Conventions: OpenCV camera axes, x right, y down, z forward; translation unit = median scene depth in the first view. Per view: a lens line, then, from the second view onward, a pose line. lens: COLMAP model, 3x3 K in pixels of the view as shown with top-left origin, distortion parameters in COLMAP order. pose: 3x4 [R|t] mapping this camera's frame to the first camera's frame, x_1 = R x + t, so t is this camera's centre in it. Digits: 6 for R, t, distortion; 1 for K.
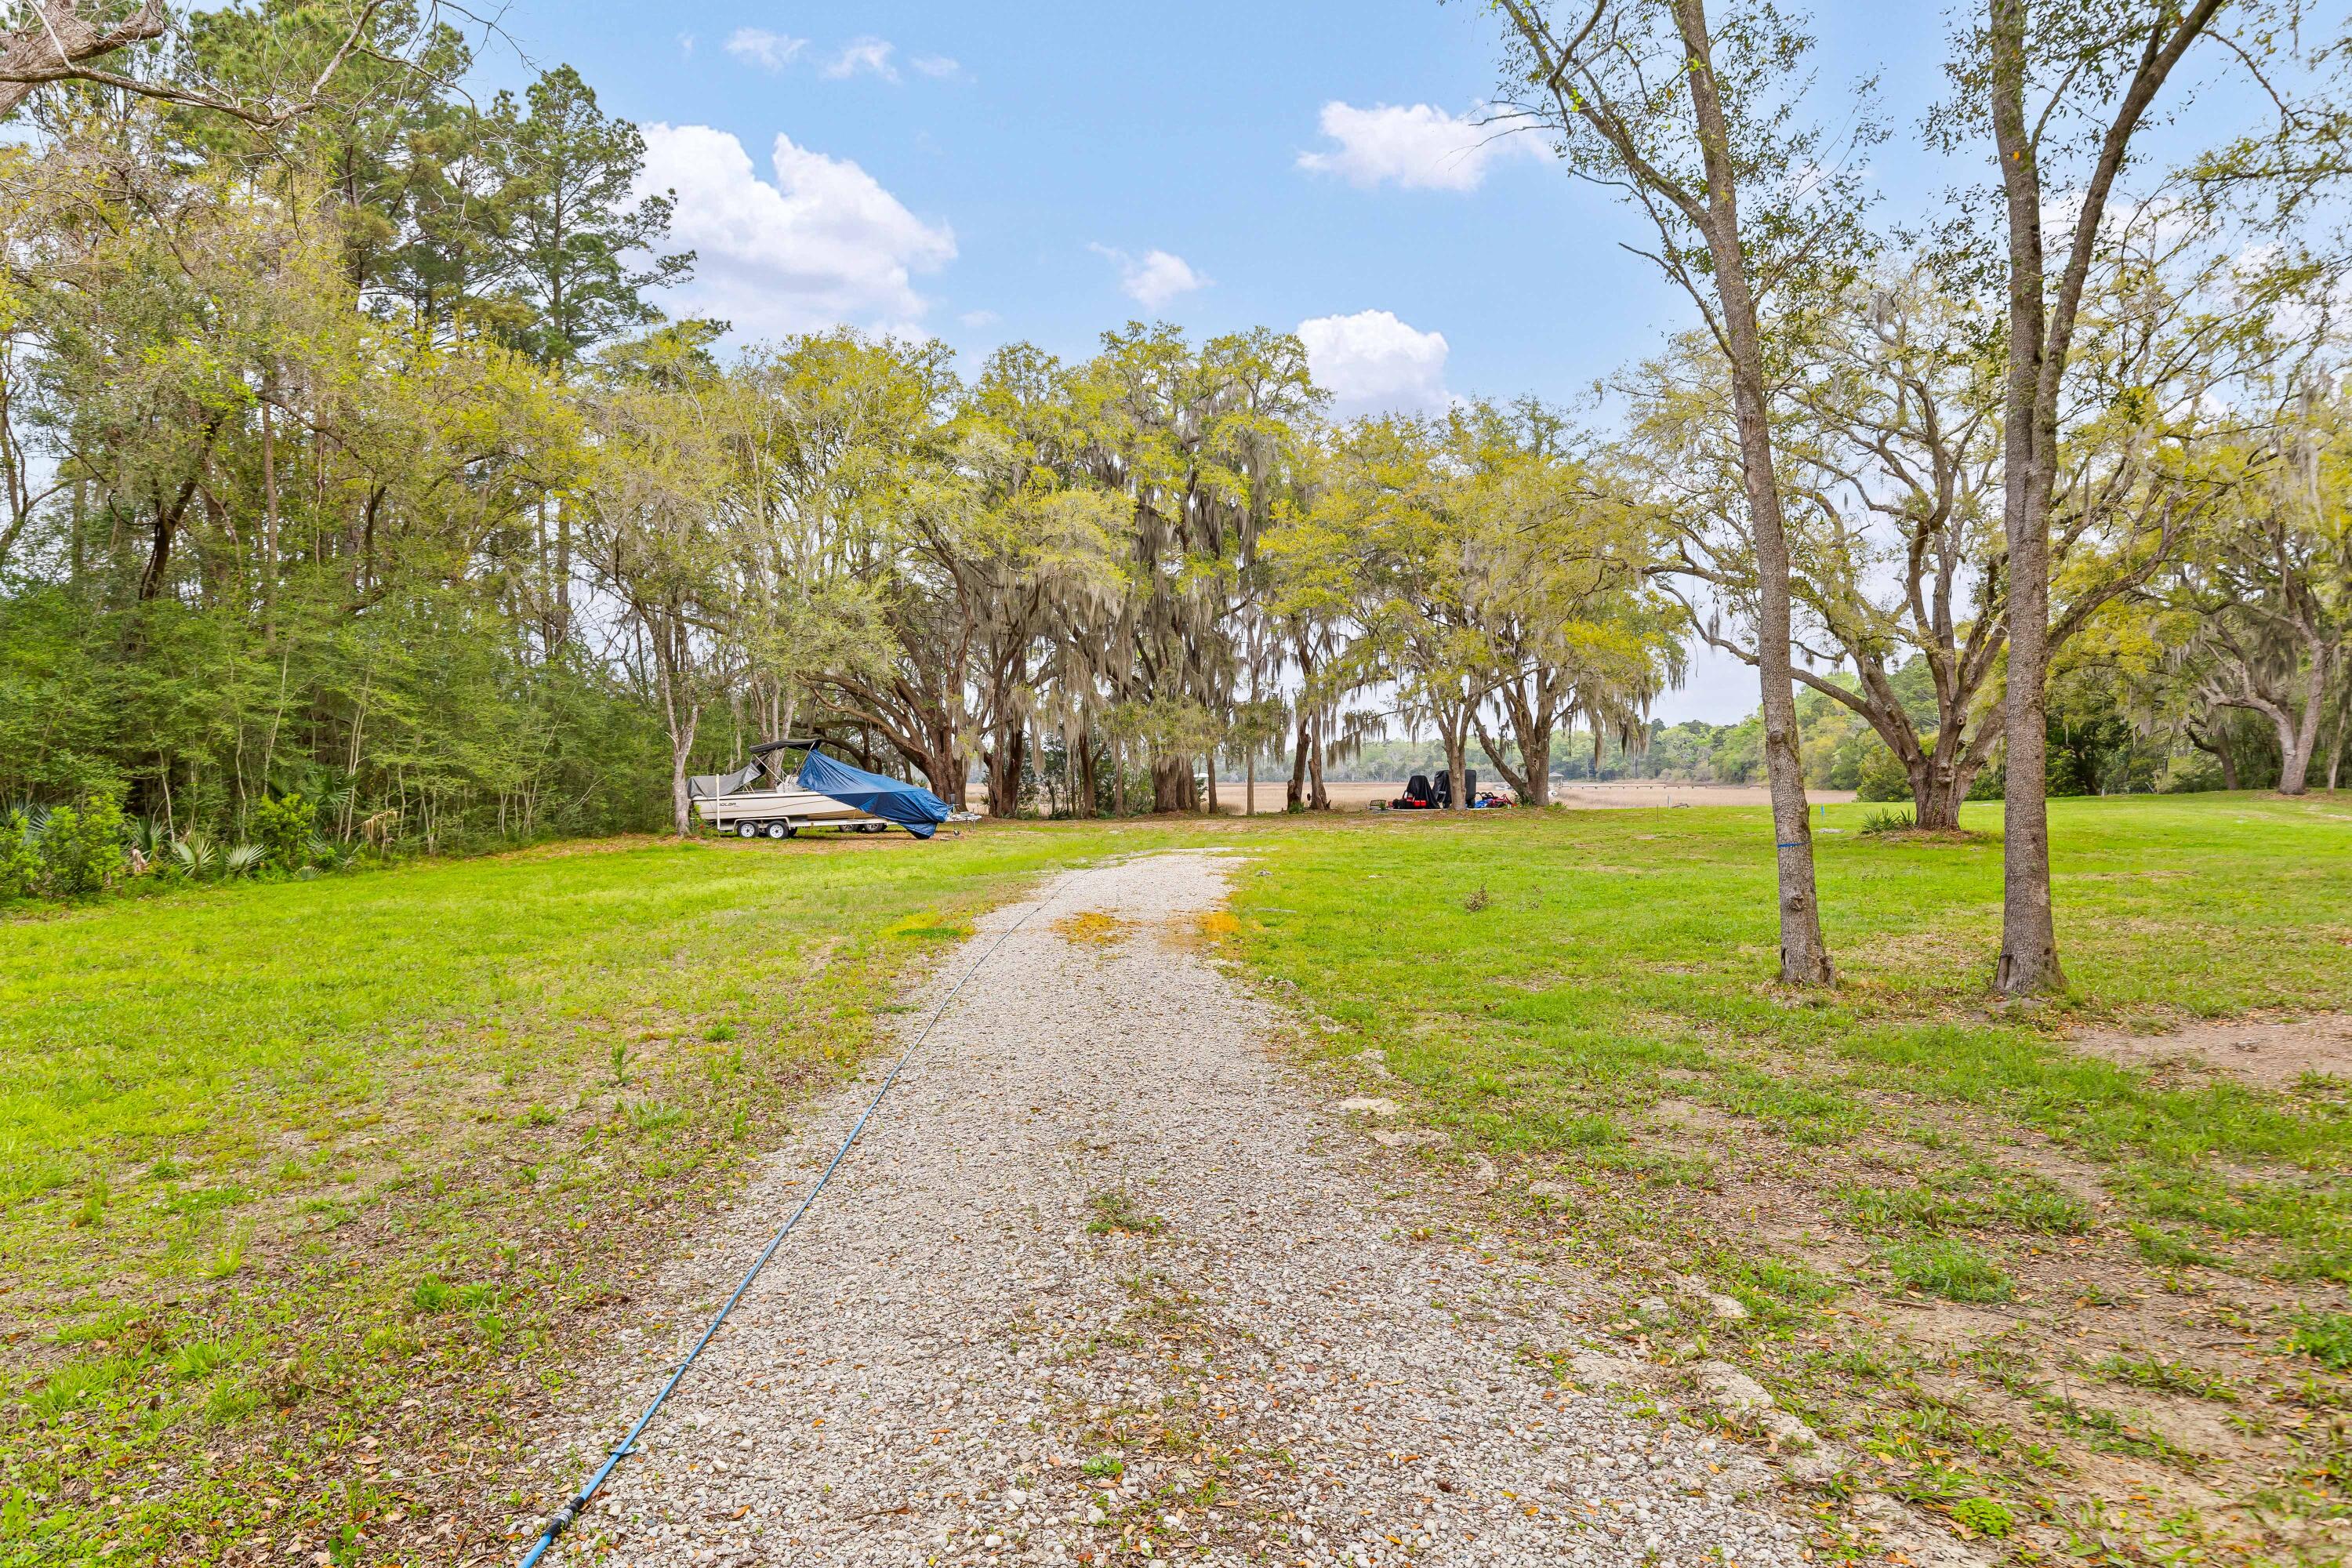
lens RADIAL K [[1577.5, 0, 1178.8], [0, 1577.5, 778.2], [0, 0, 1]] dist [0.013000, 0.000850]
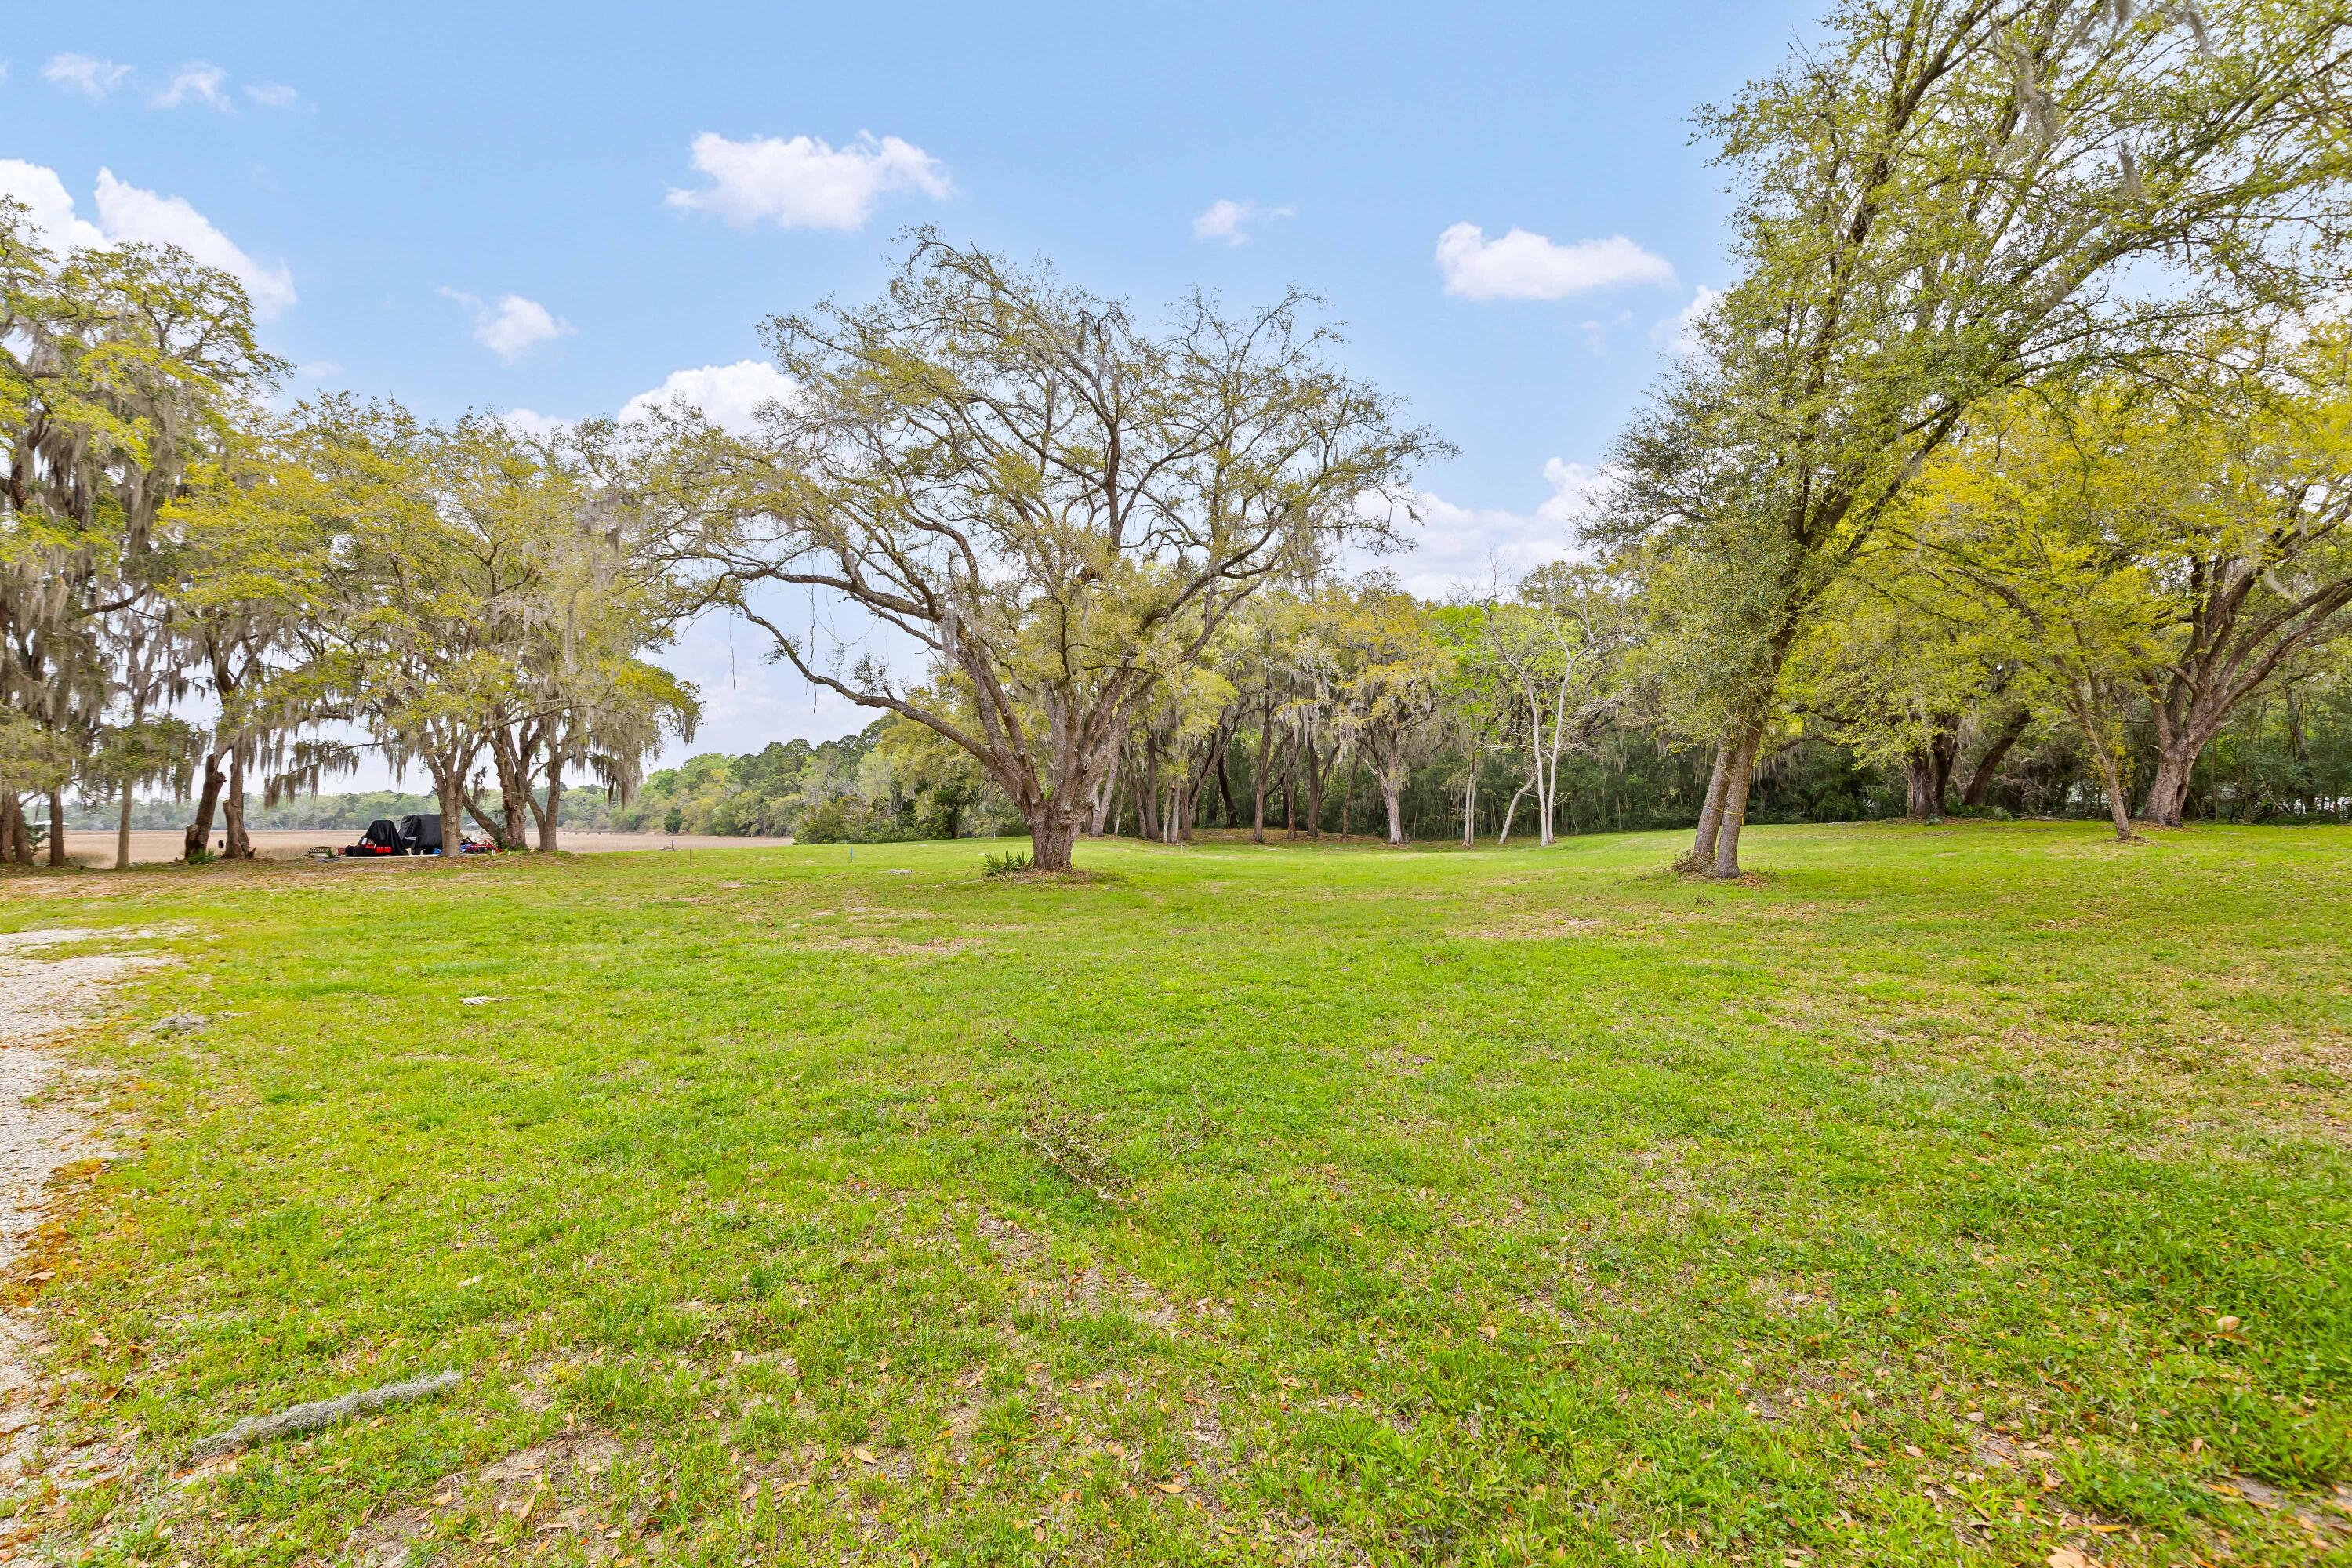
lens RADIAL K [[1055.0, 0, 1191.4], [0, 1055.0, 773.1], [0, 0, 1]] dist [0.000508, 0.000045]
pose [[0.669027, 0.040264, 0.742146, 0.009477], [-0.001626, 0.998608, -0.052712, 0.002909], [-0.743236, 0.034058, 0.668162, 0.267977]]
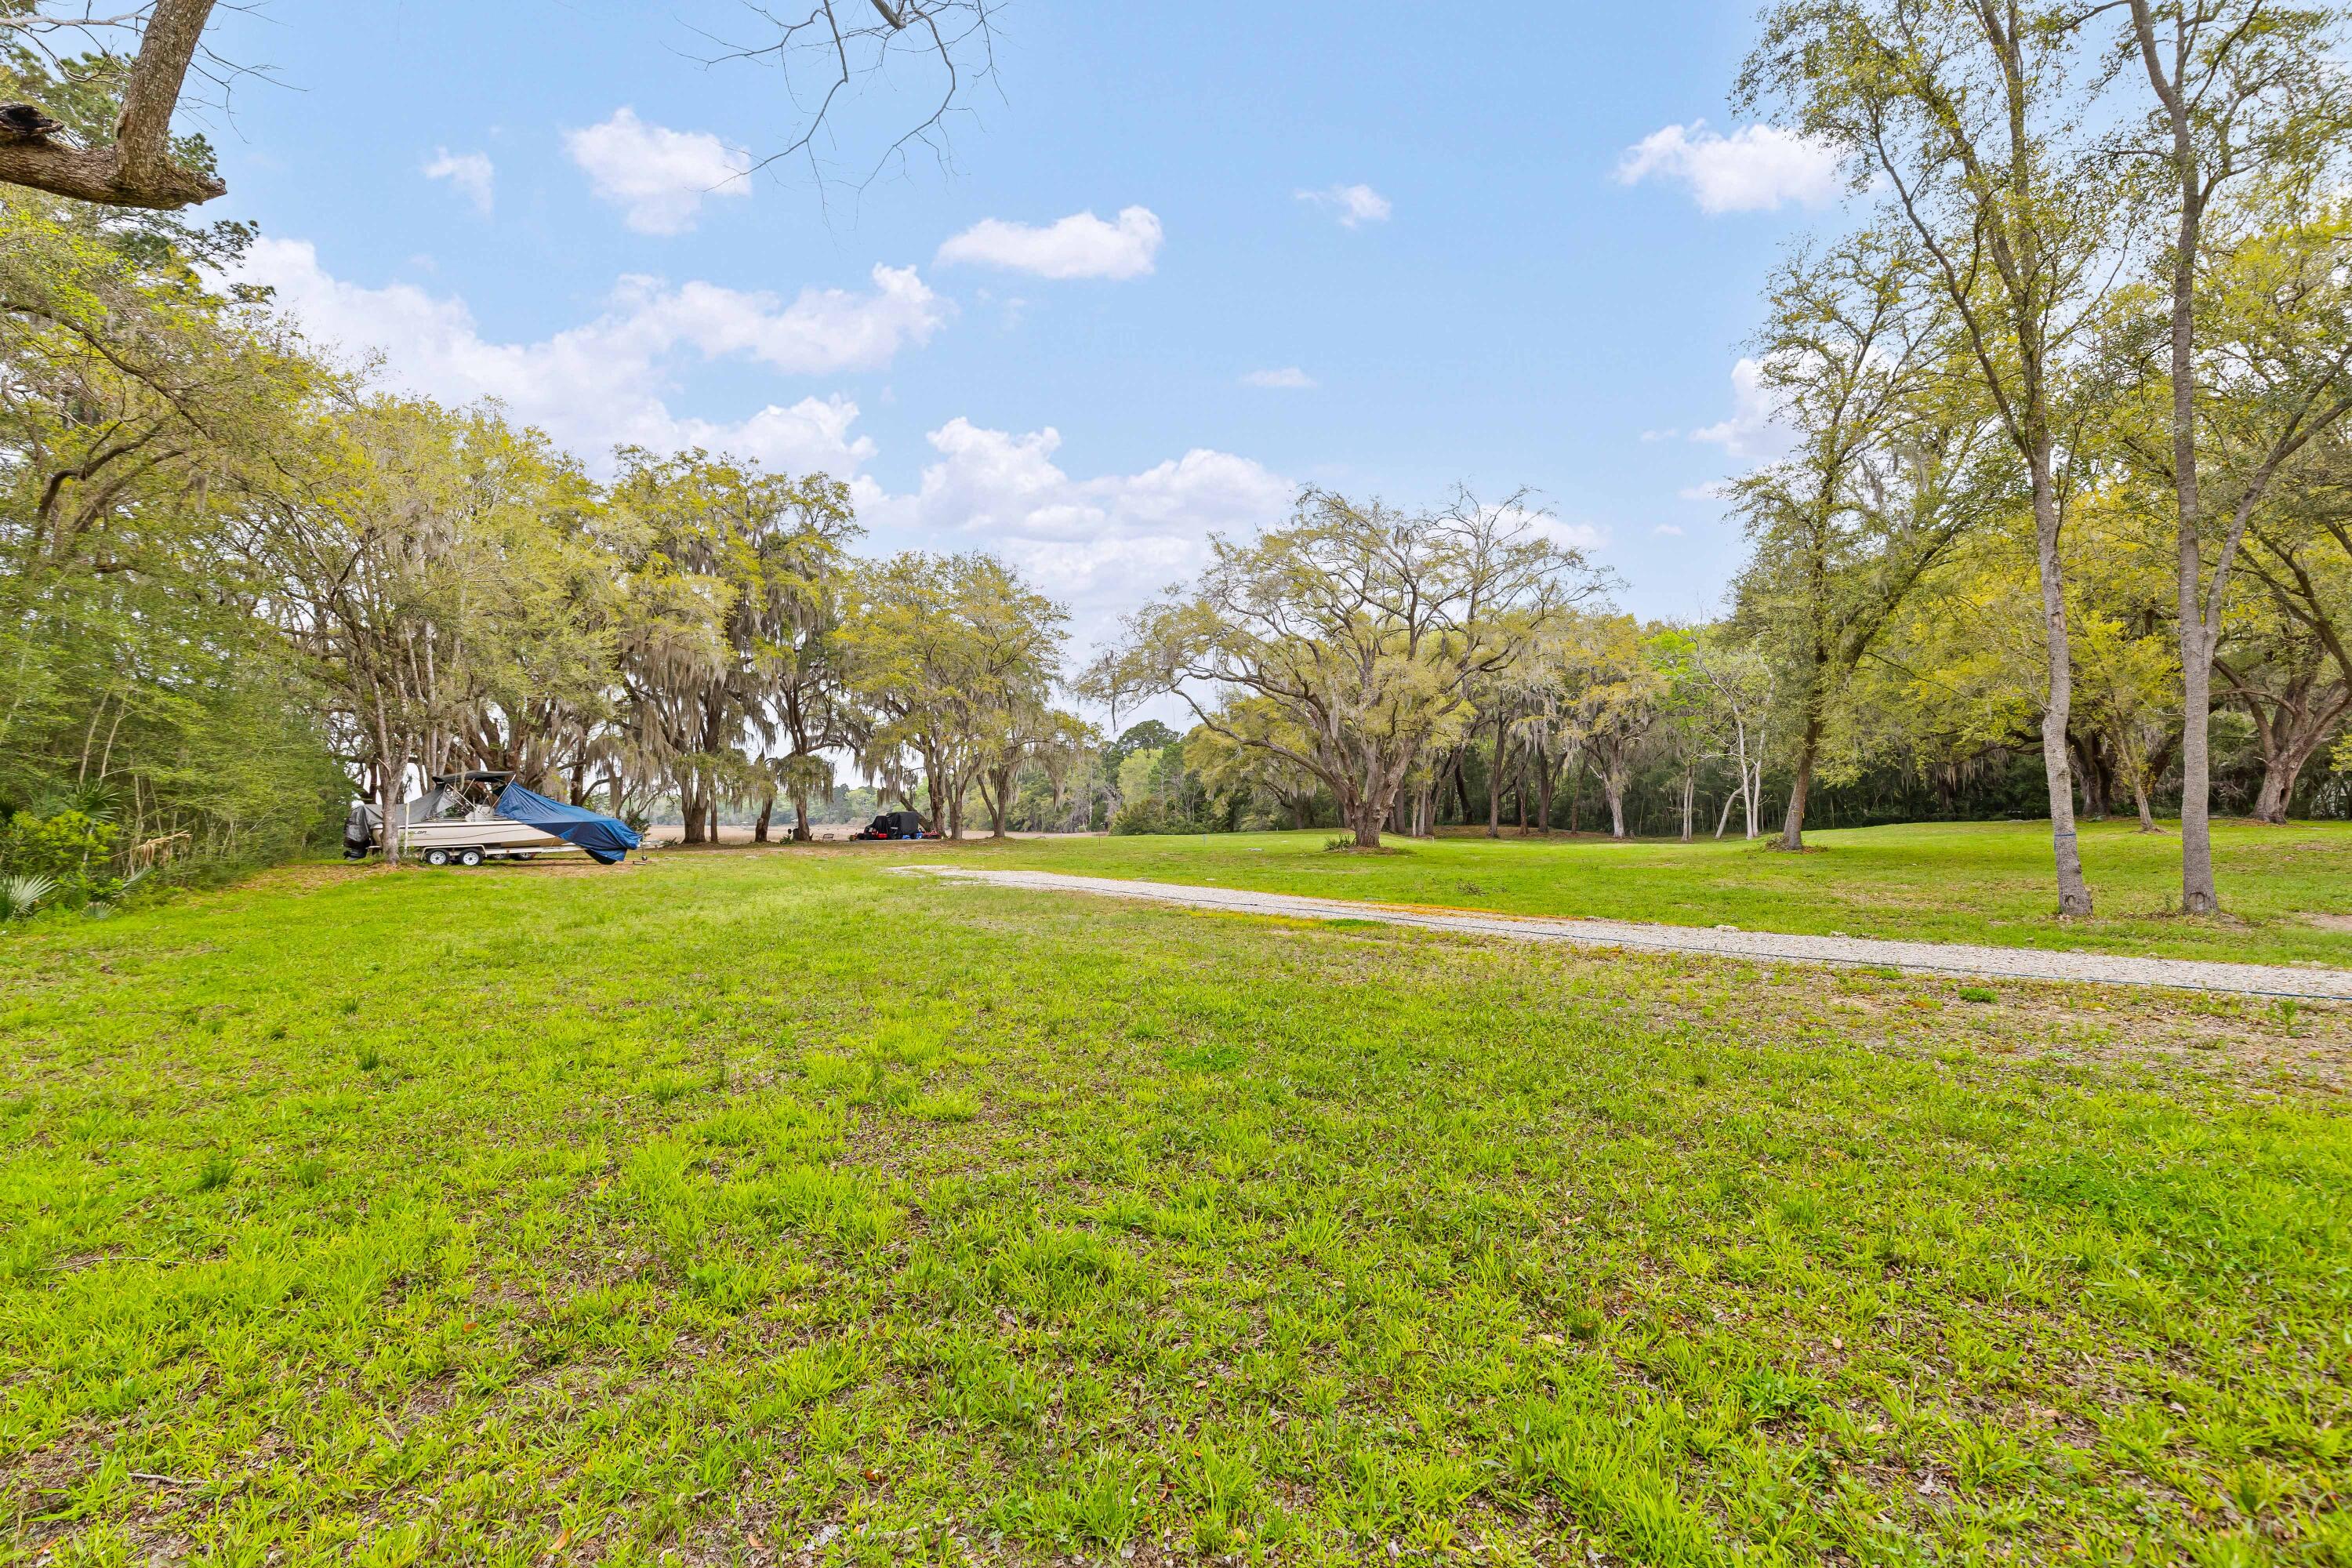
lens RADIAL K [[1055.0, 0, 1177.4], [0, 1055.0, 772.3], [0, 0, 1]] dist [0.000508, 0.000045]
pose [[0.815976, 0.034494, 0.577055, -0.195899], [-0.005833, 0.998659, -0.051448, 0.006990], [-0.578056, 0.038615, 0.815083, 0.117200]]
